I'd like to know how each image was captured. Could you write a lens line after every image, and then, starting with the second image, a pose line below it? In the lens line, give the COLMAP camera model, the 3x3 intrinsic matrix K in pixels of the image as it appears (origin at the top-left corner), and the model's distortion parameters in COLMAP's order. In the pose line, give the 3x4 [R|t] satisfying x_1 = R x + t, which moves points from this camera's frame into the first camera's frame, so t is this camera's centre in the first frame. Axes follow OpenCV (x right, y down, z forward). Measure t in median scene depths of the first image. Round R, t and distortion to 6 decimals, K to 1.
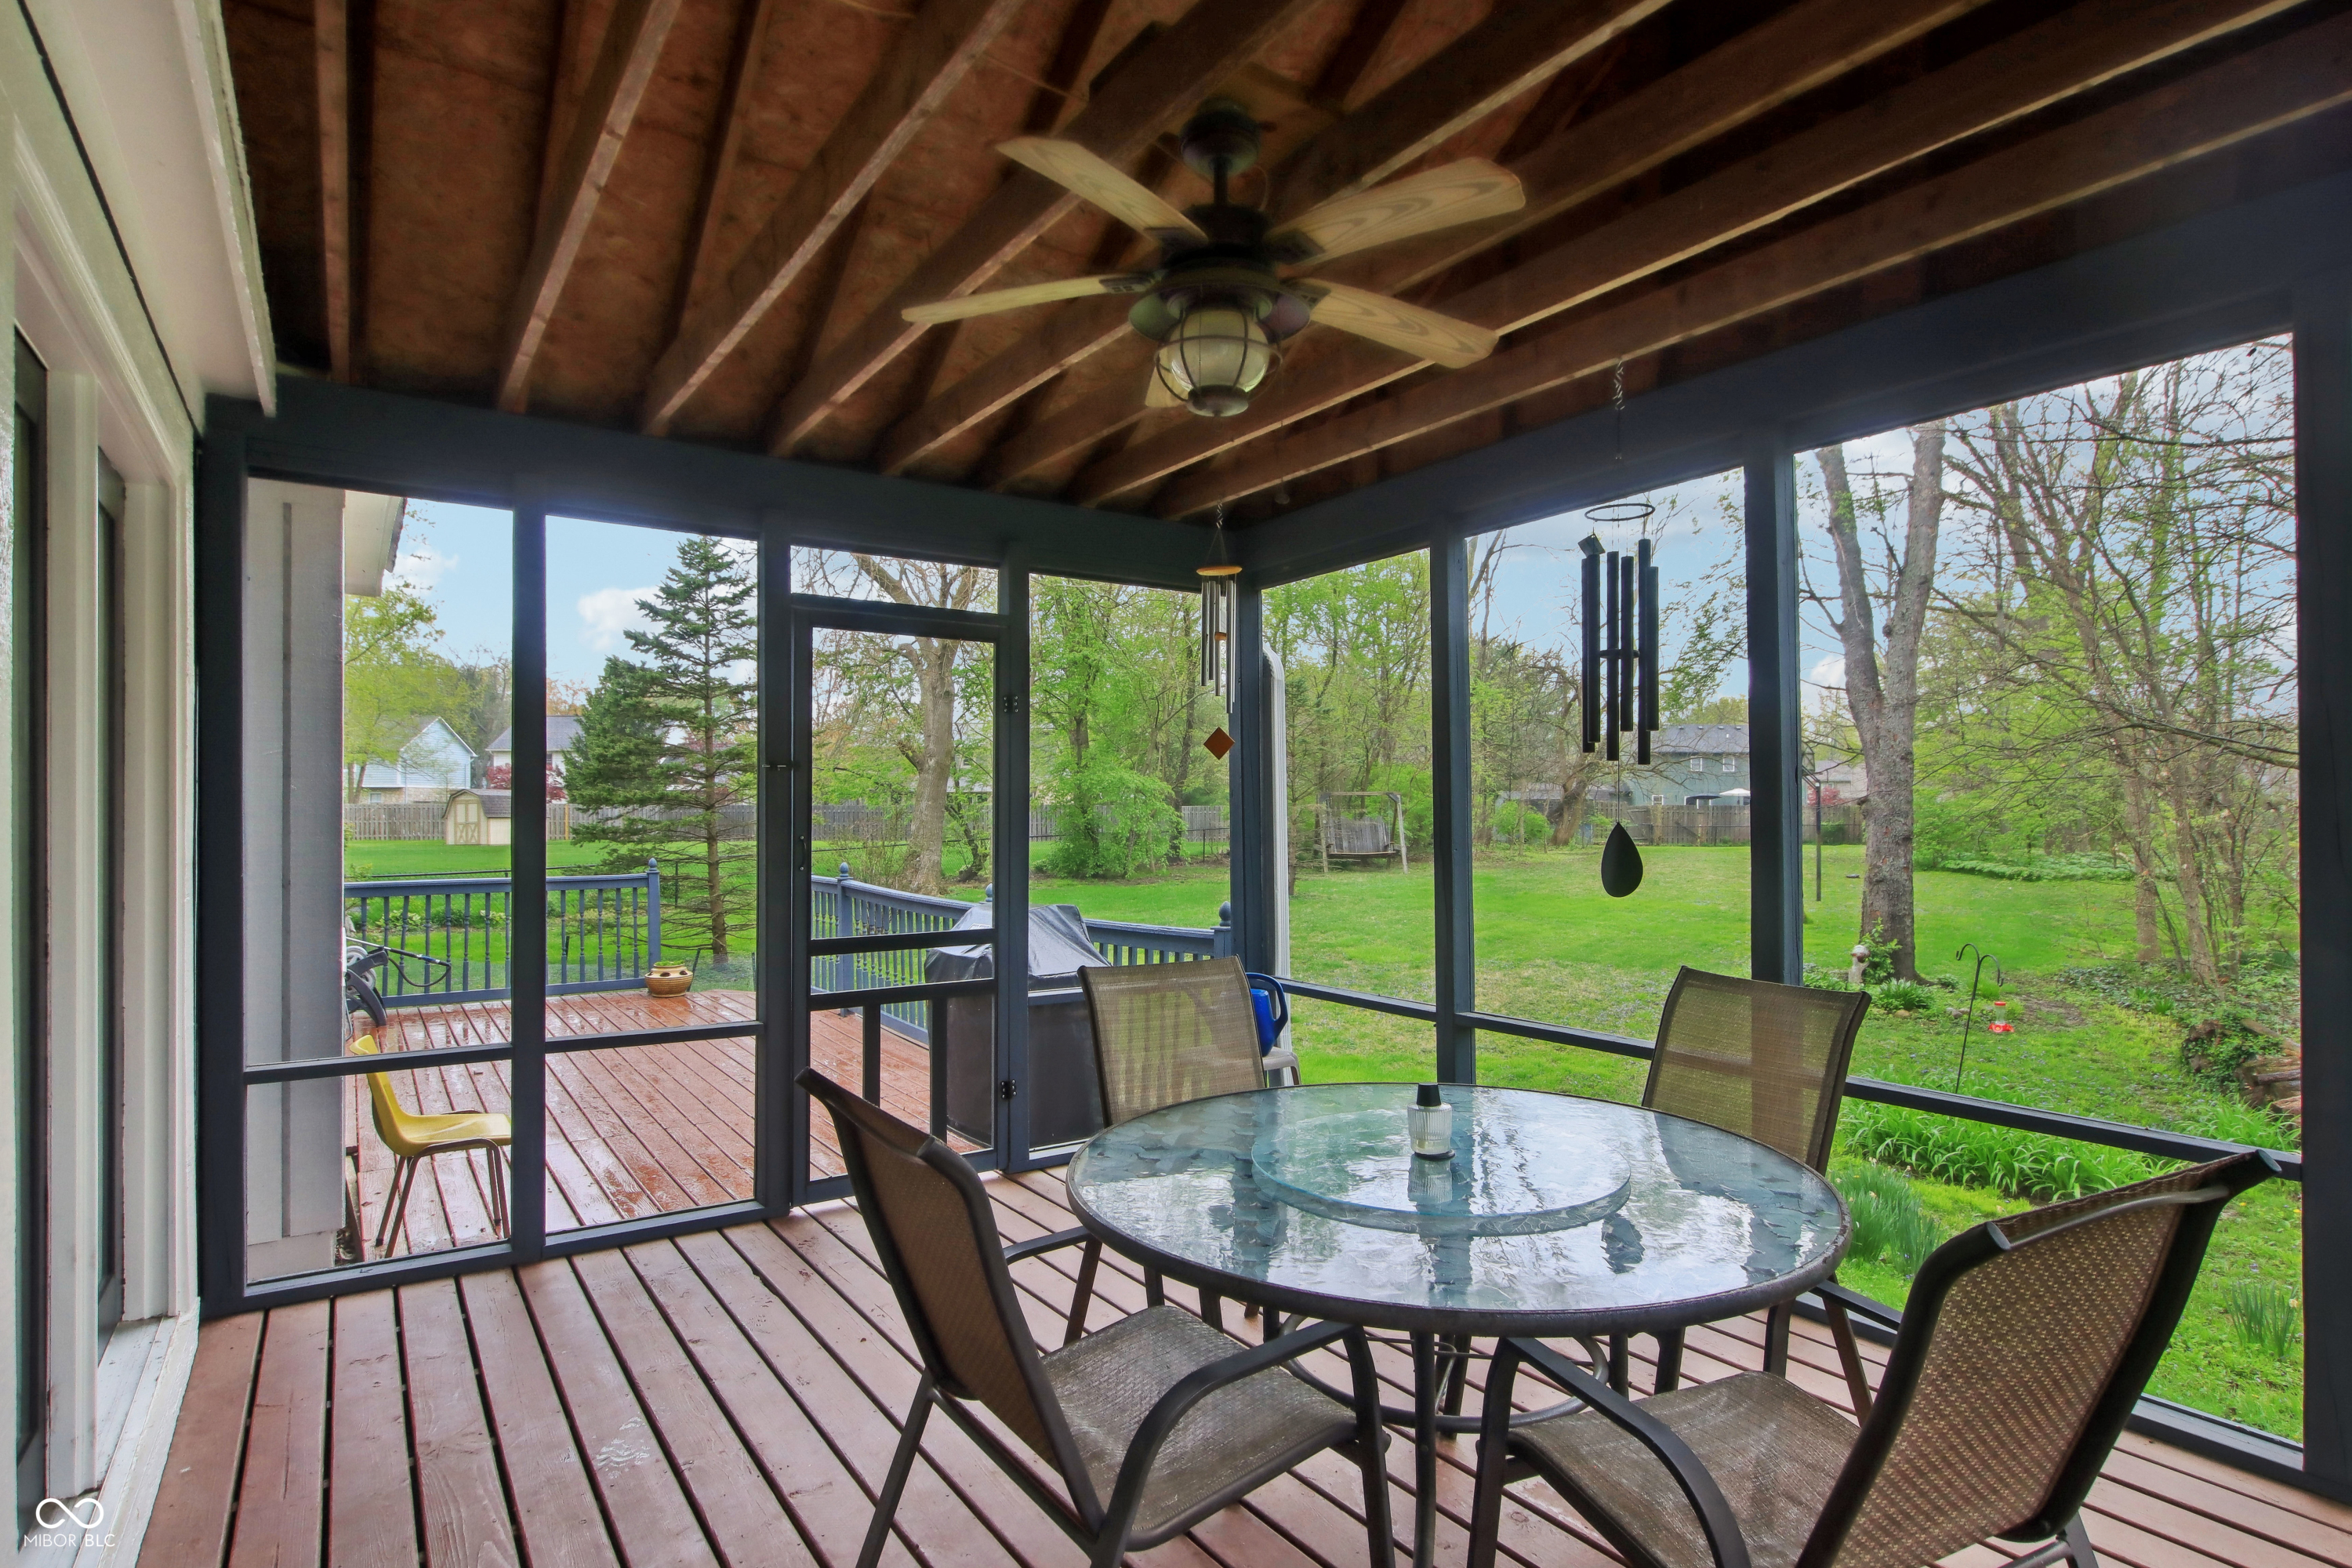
lens RADIAL K [[1245.3, 0, 1173.4], [0, 1245.3, 803.8], [0, 0, 1]] dist [0.008558, 0.000380]
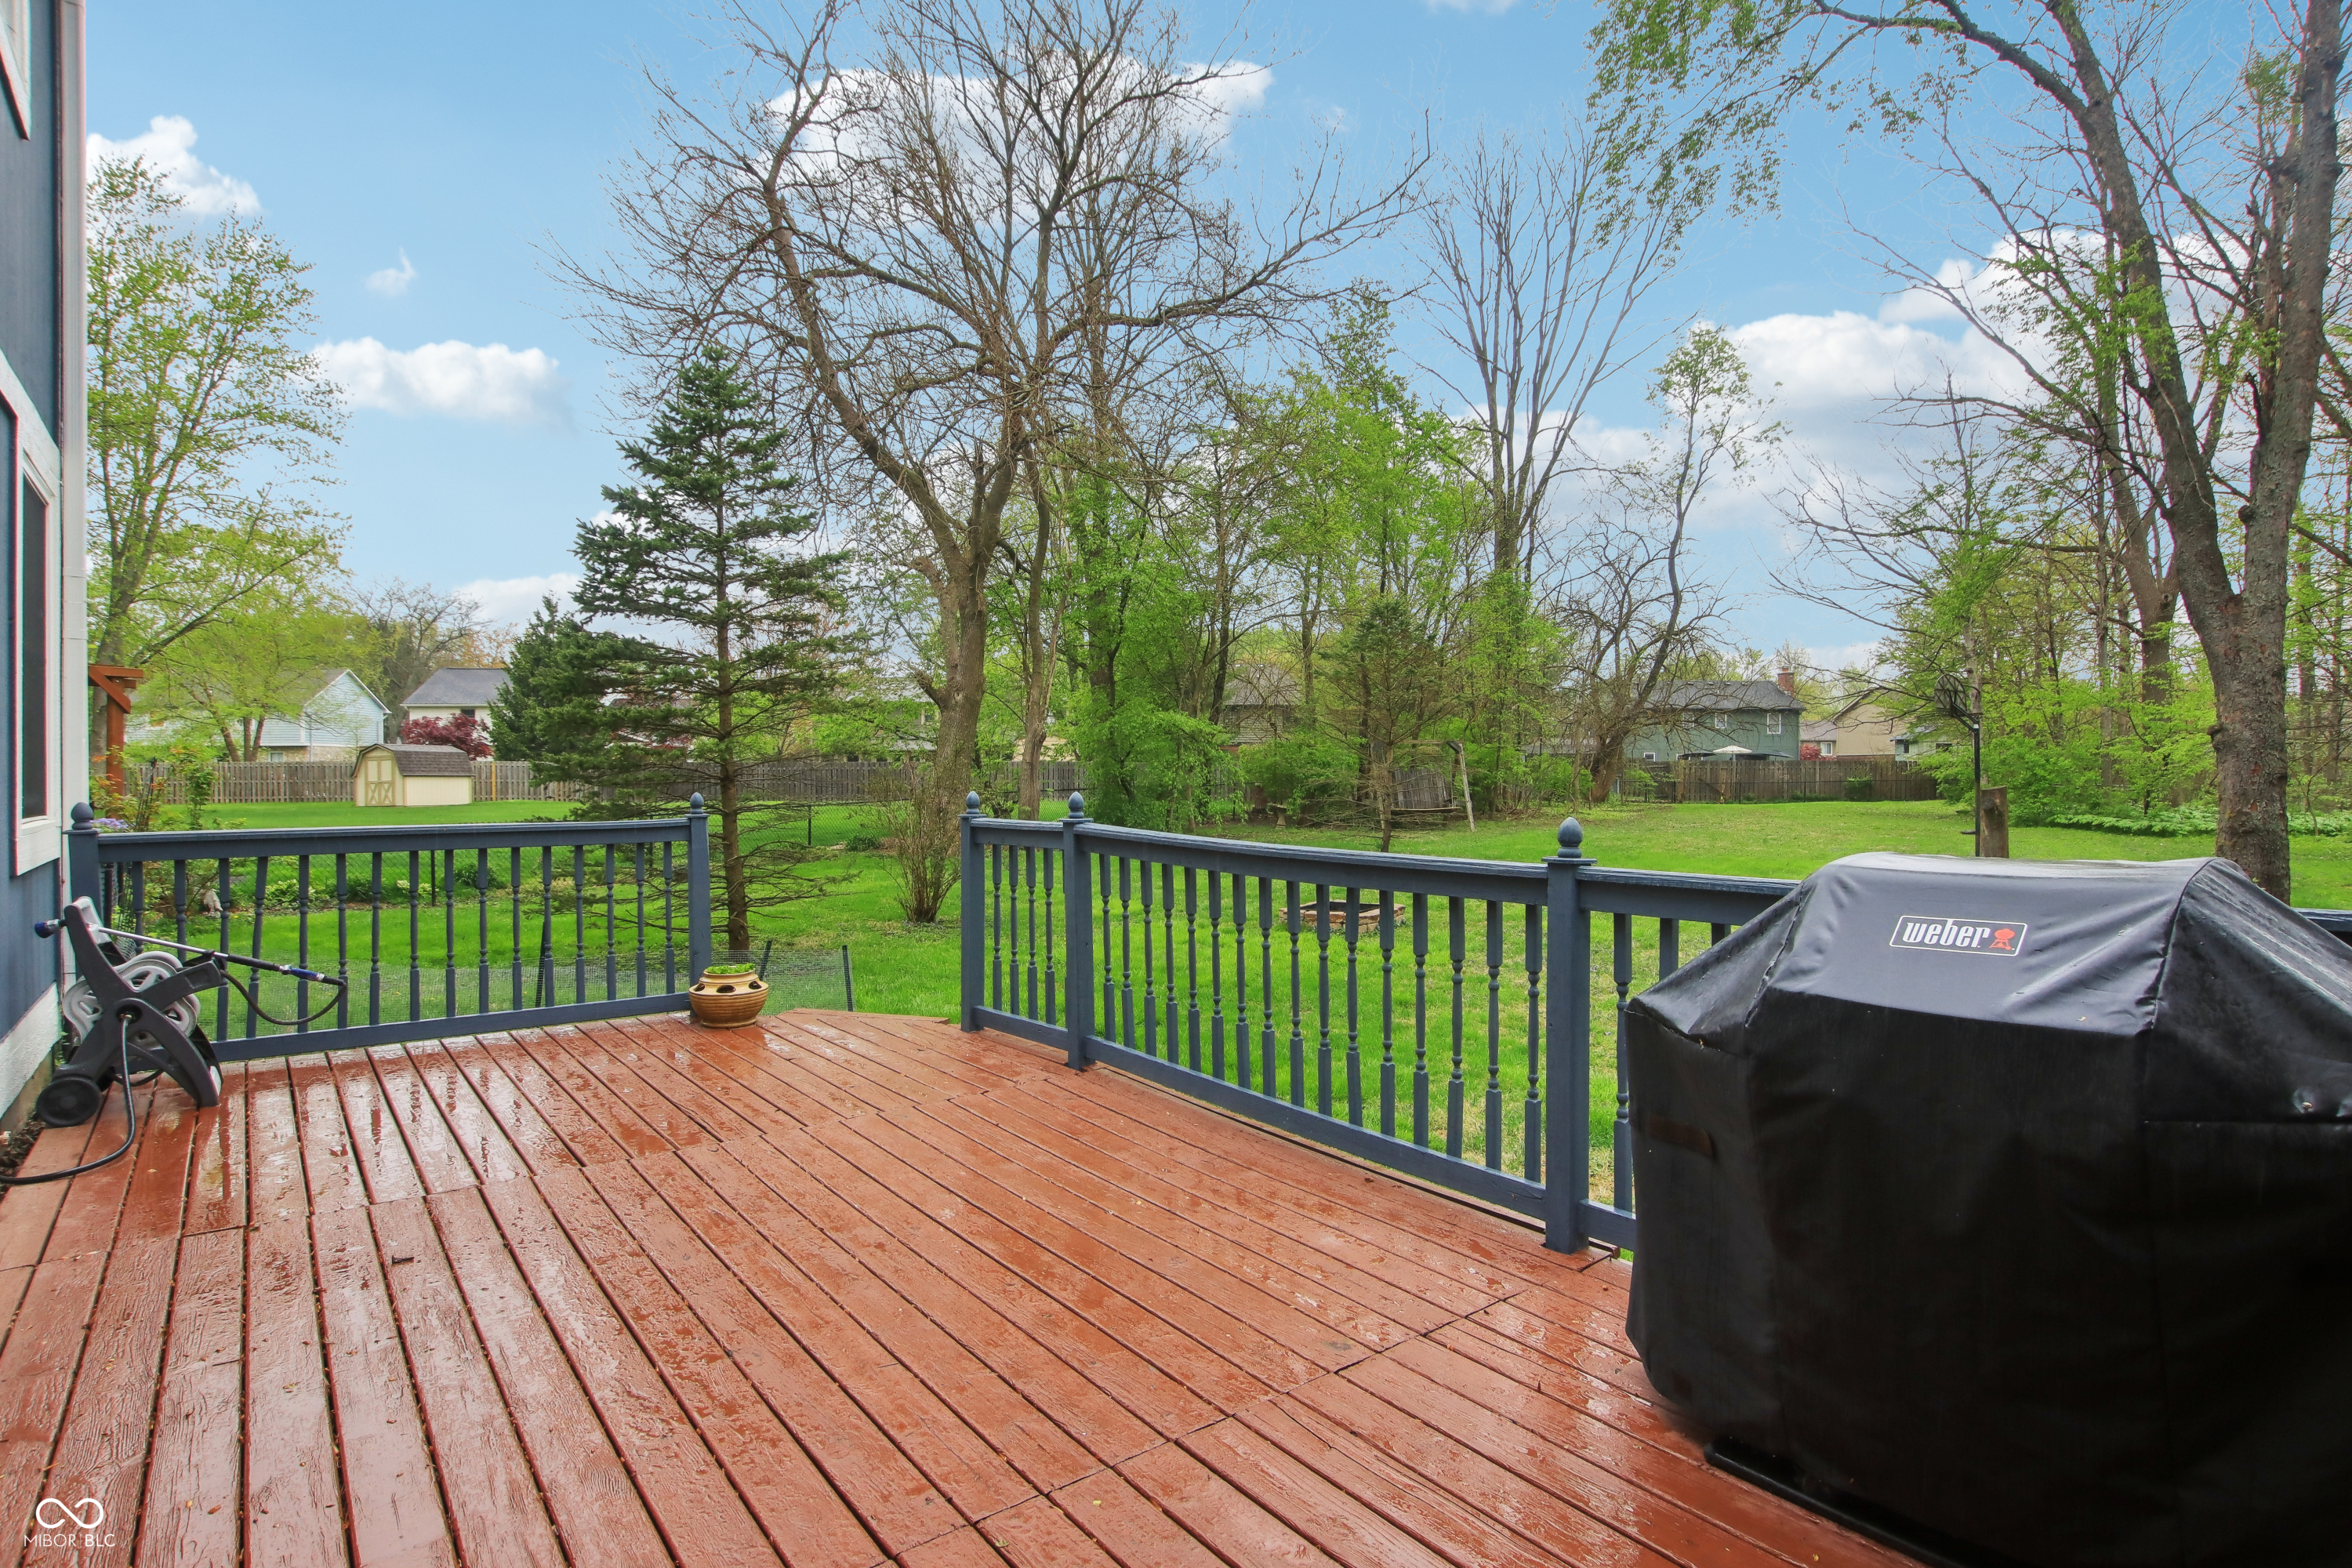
lens RADIAL K [[1246.4, 0, 1193.3], [0, 1246.4, 780.8], [0, 0, 1]] dist [0.000144, 0.000671]
pose [[0.998014, -0.001450, 0.062975, -0.136824], [0.000809, 0.999948, 0.010197, 0.020019], [-0.062986, -0.010126, 0.997963, 0.243995]]
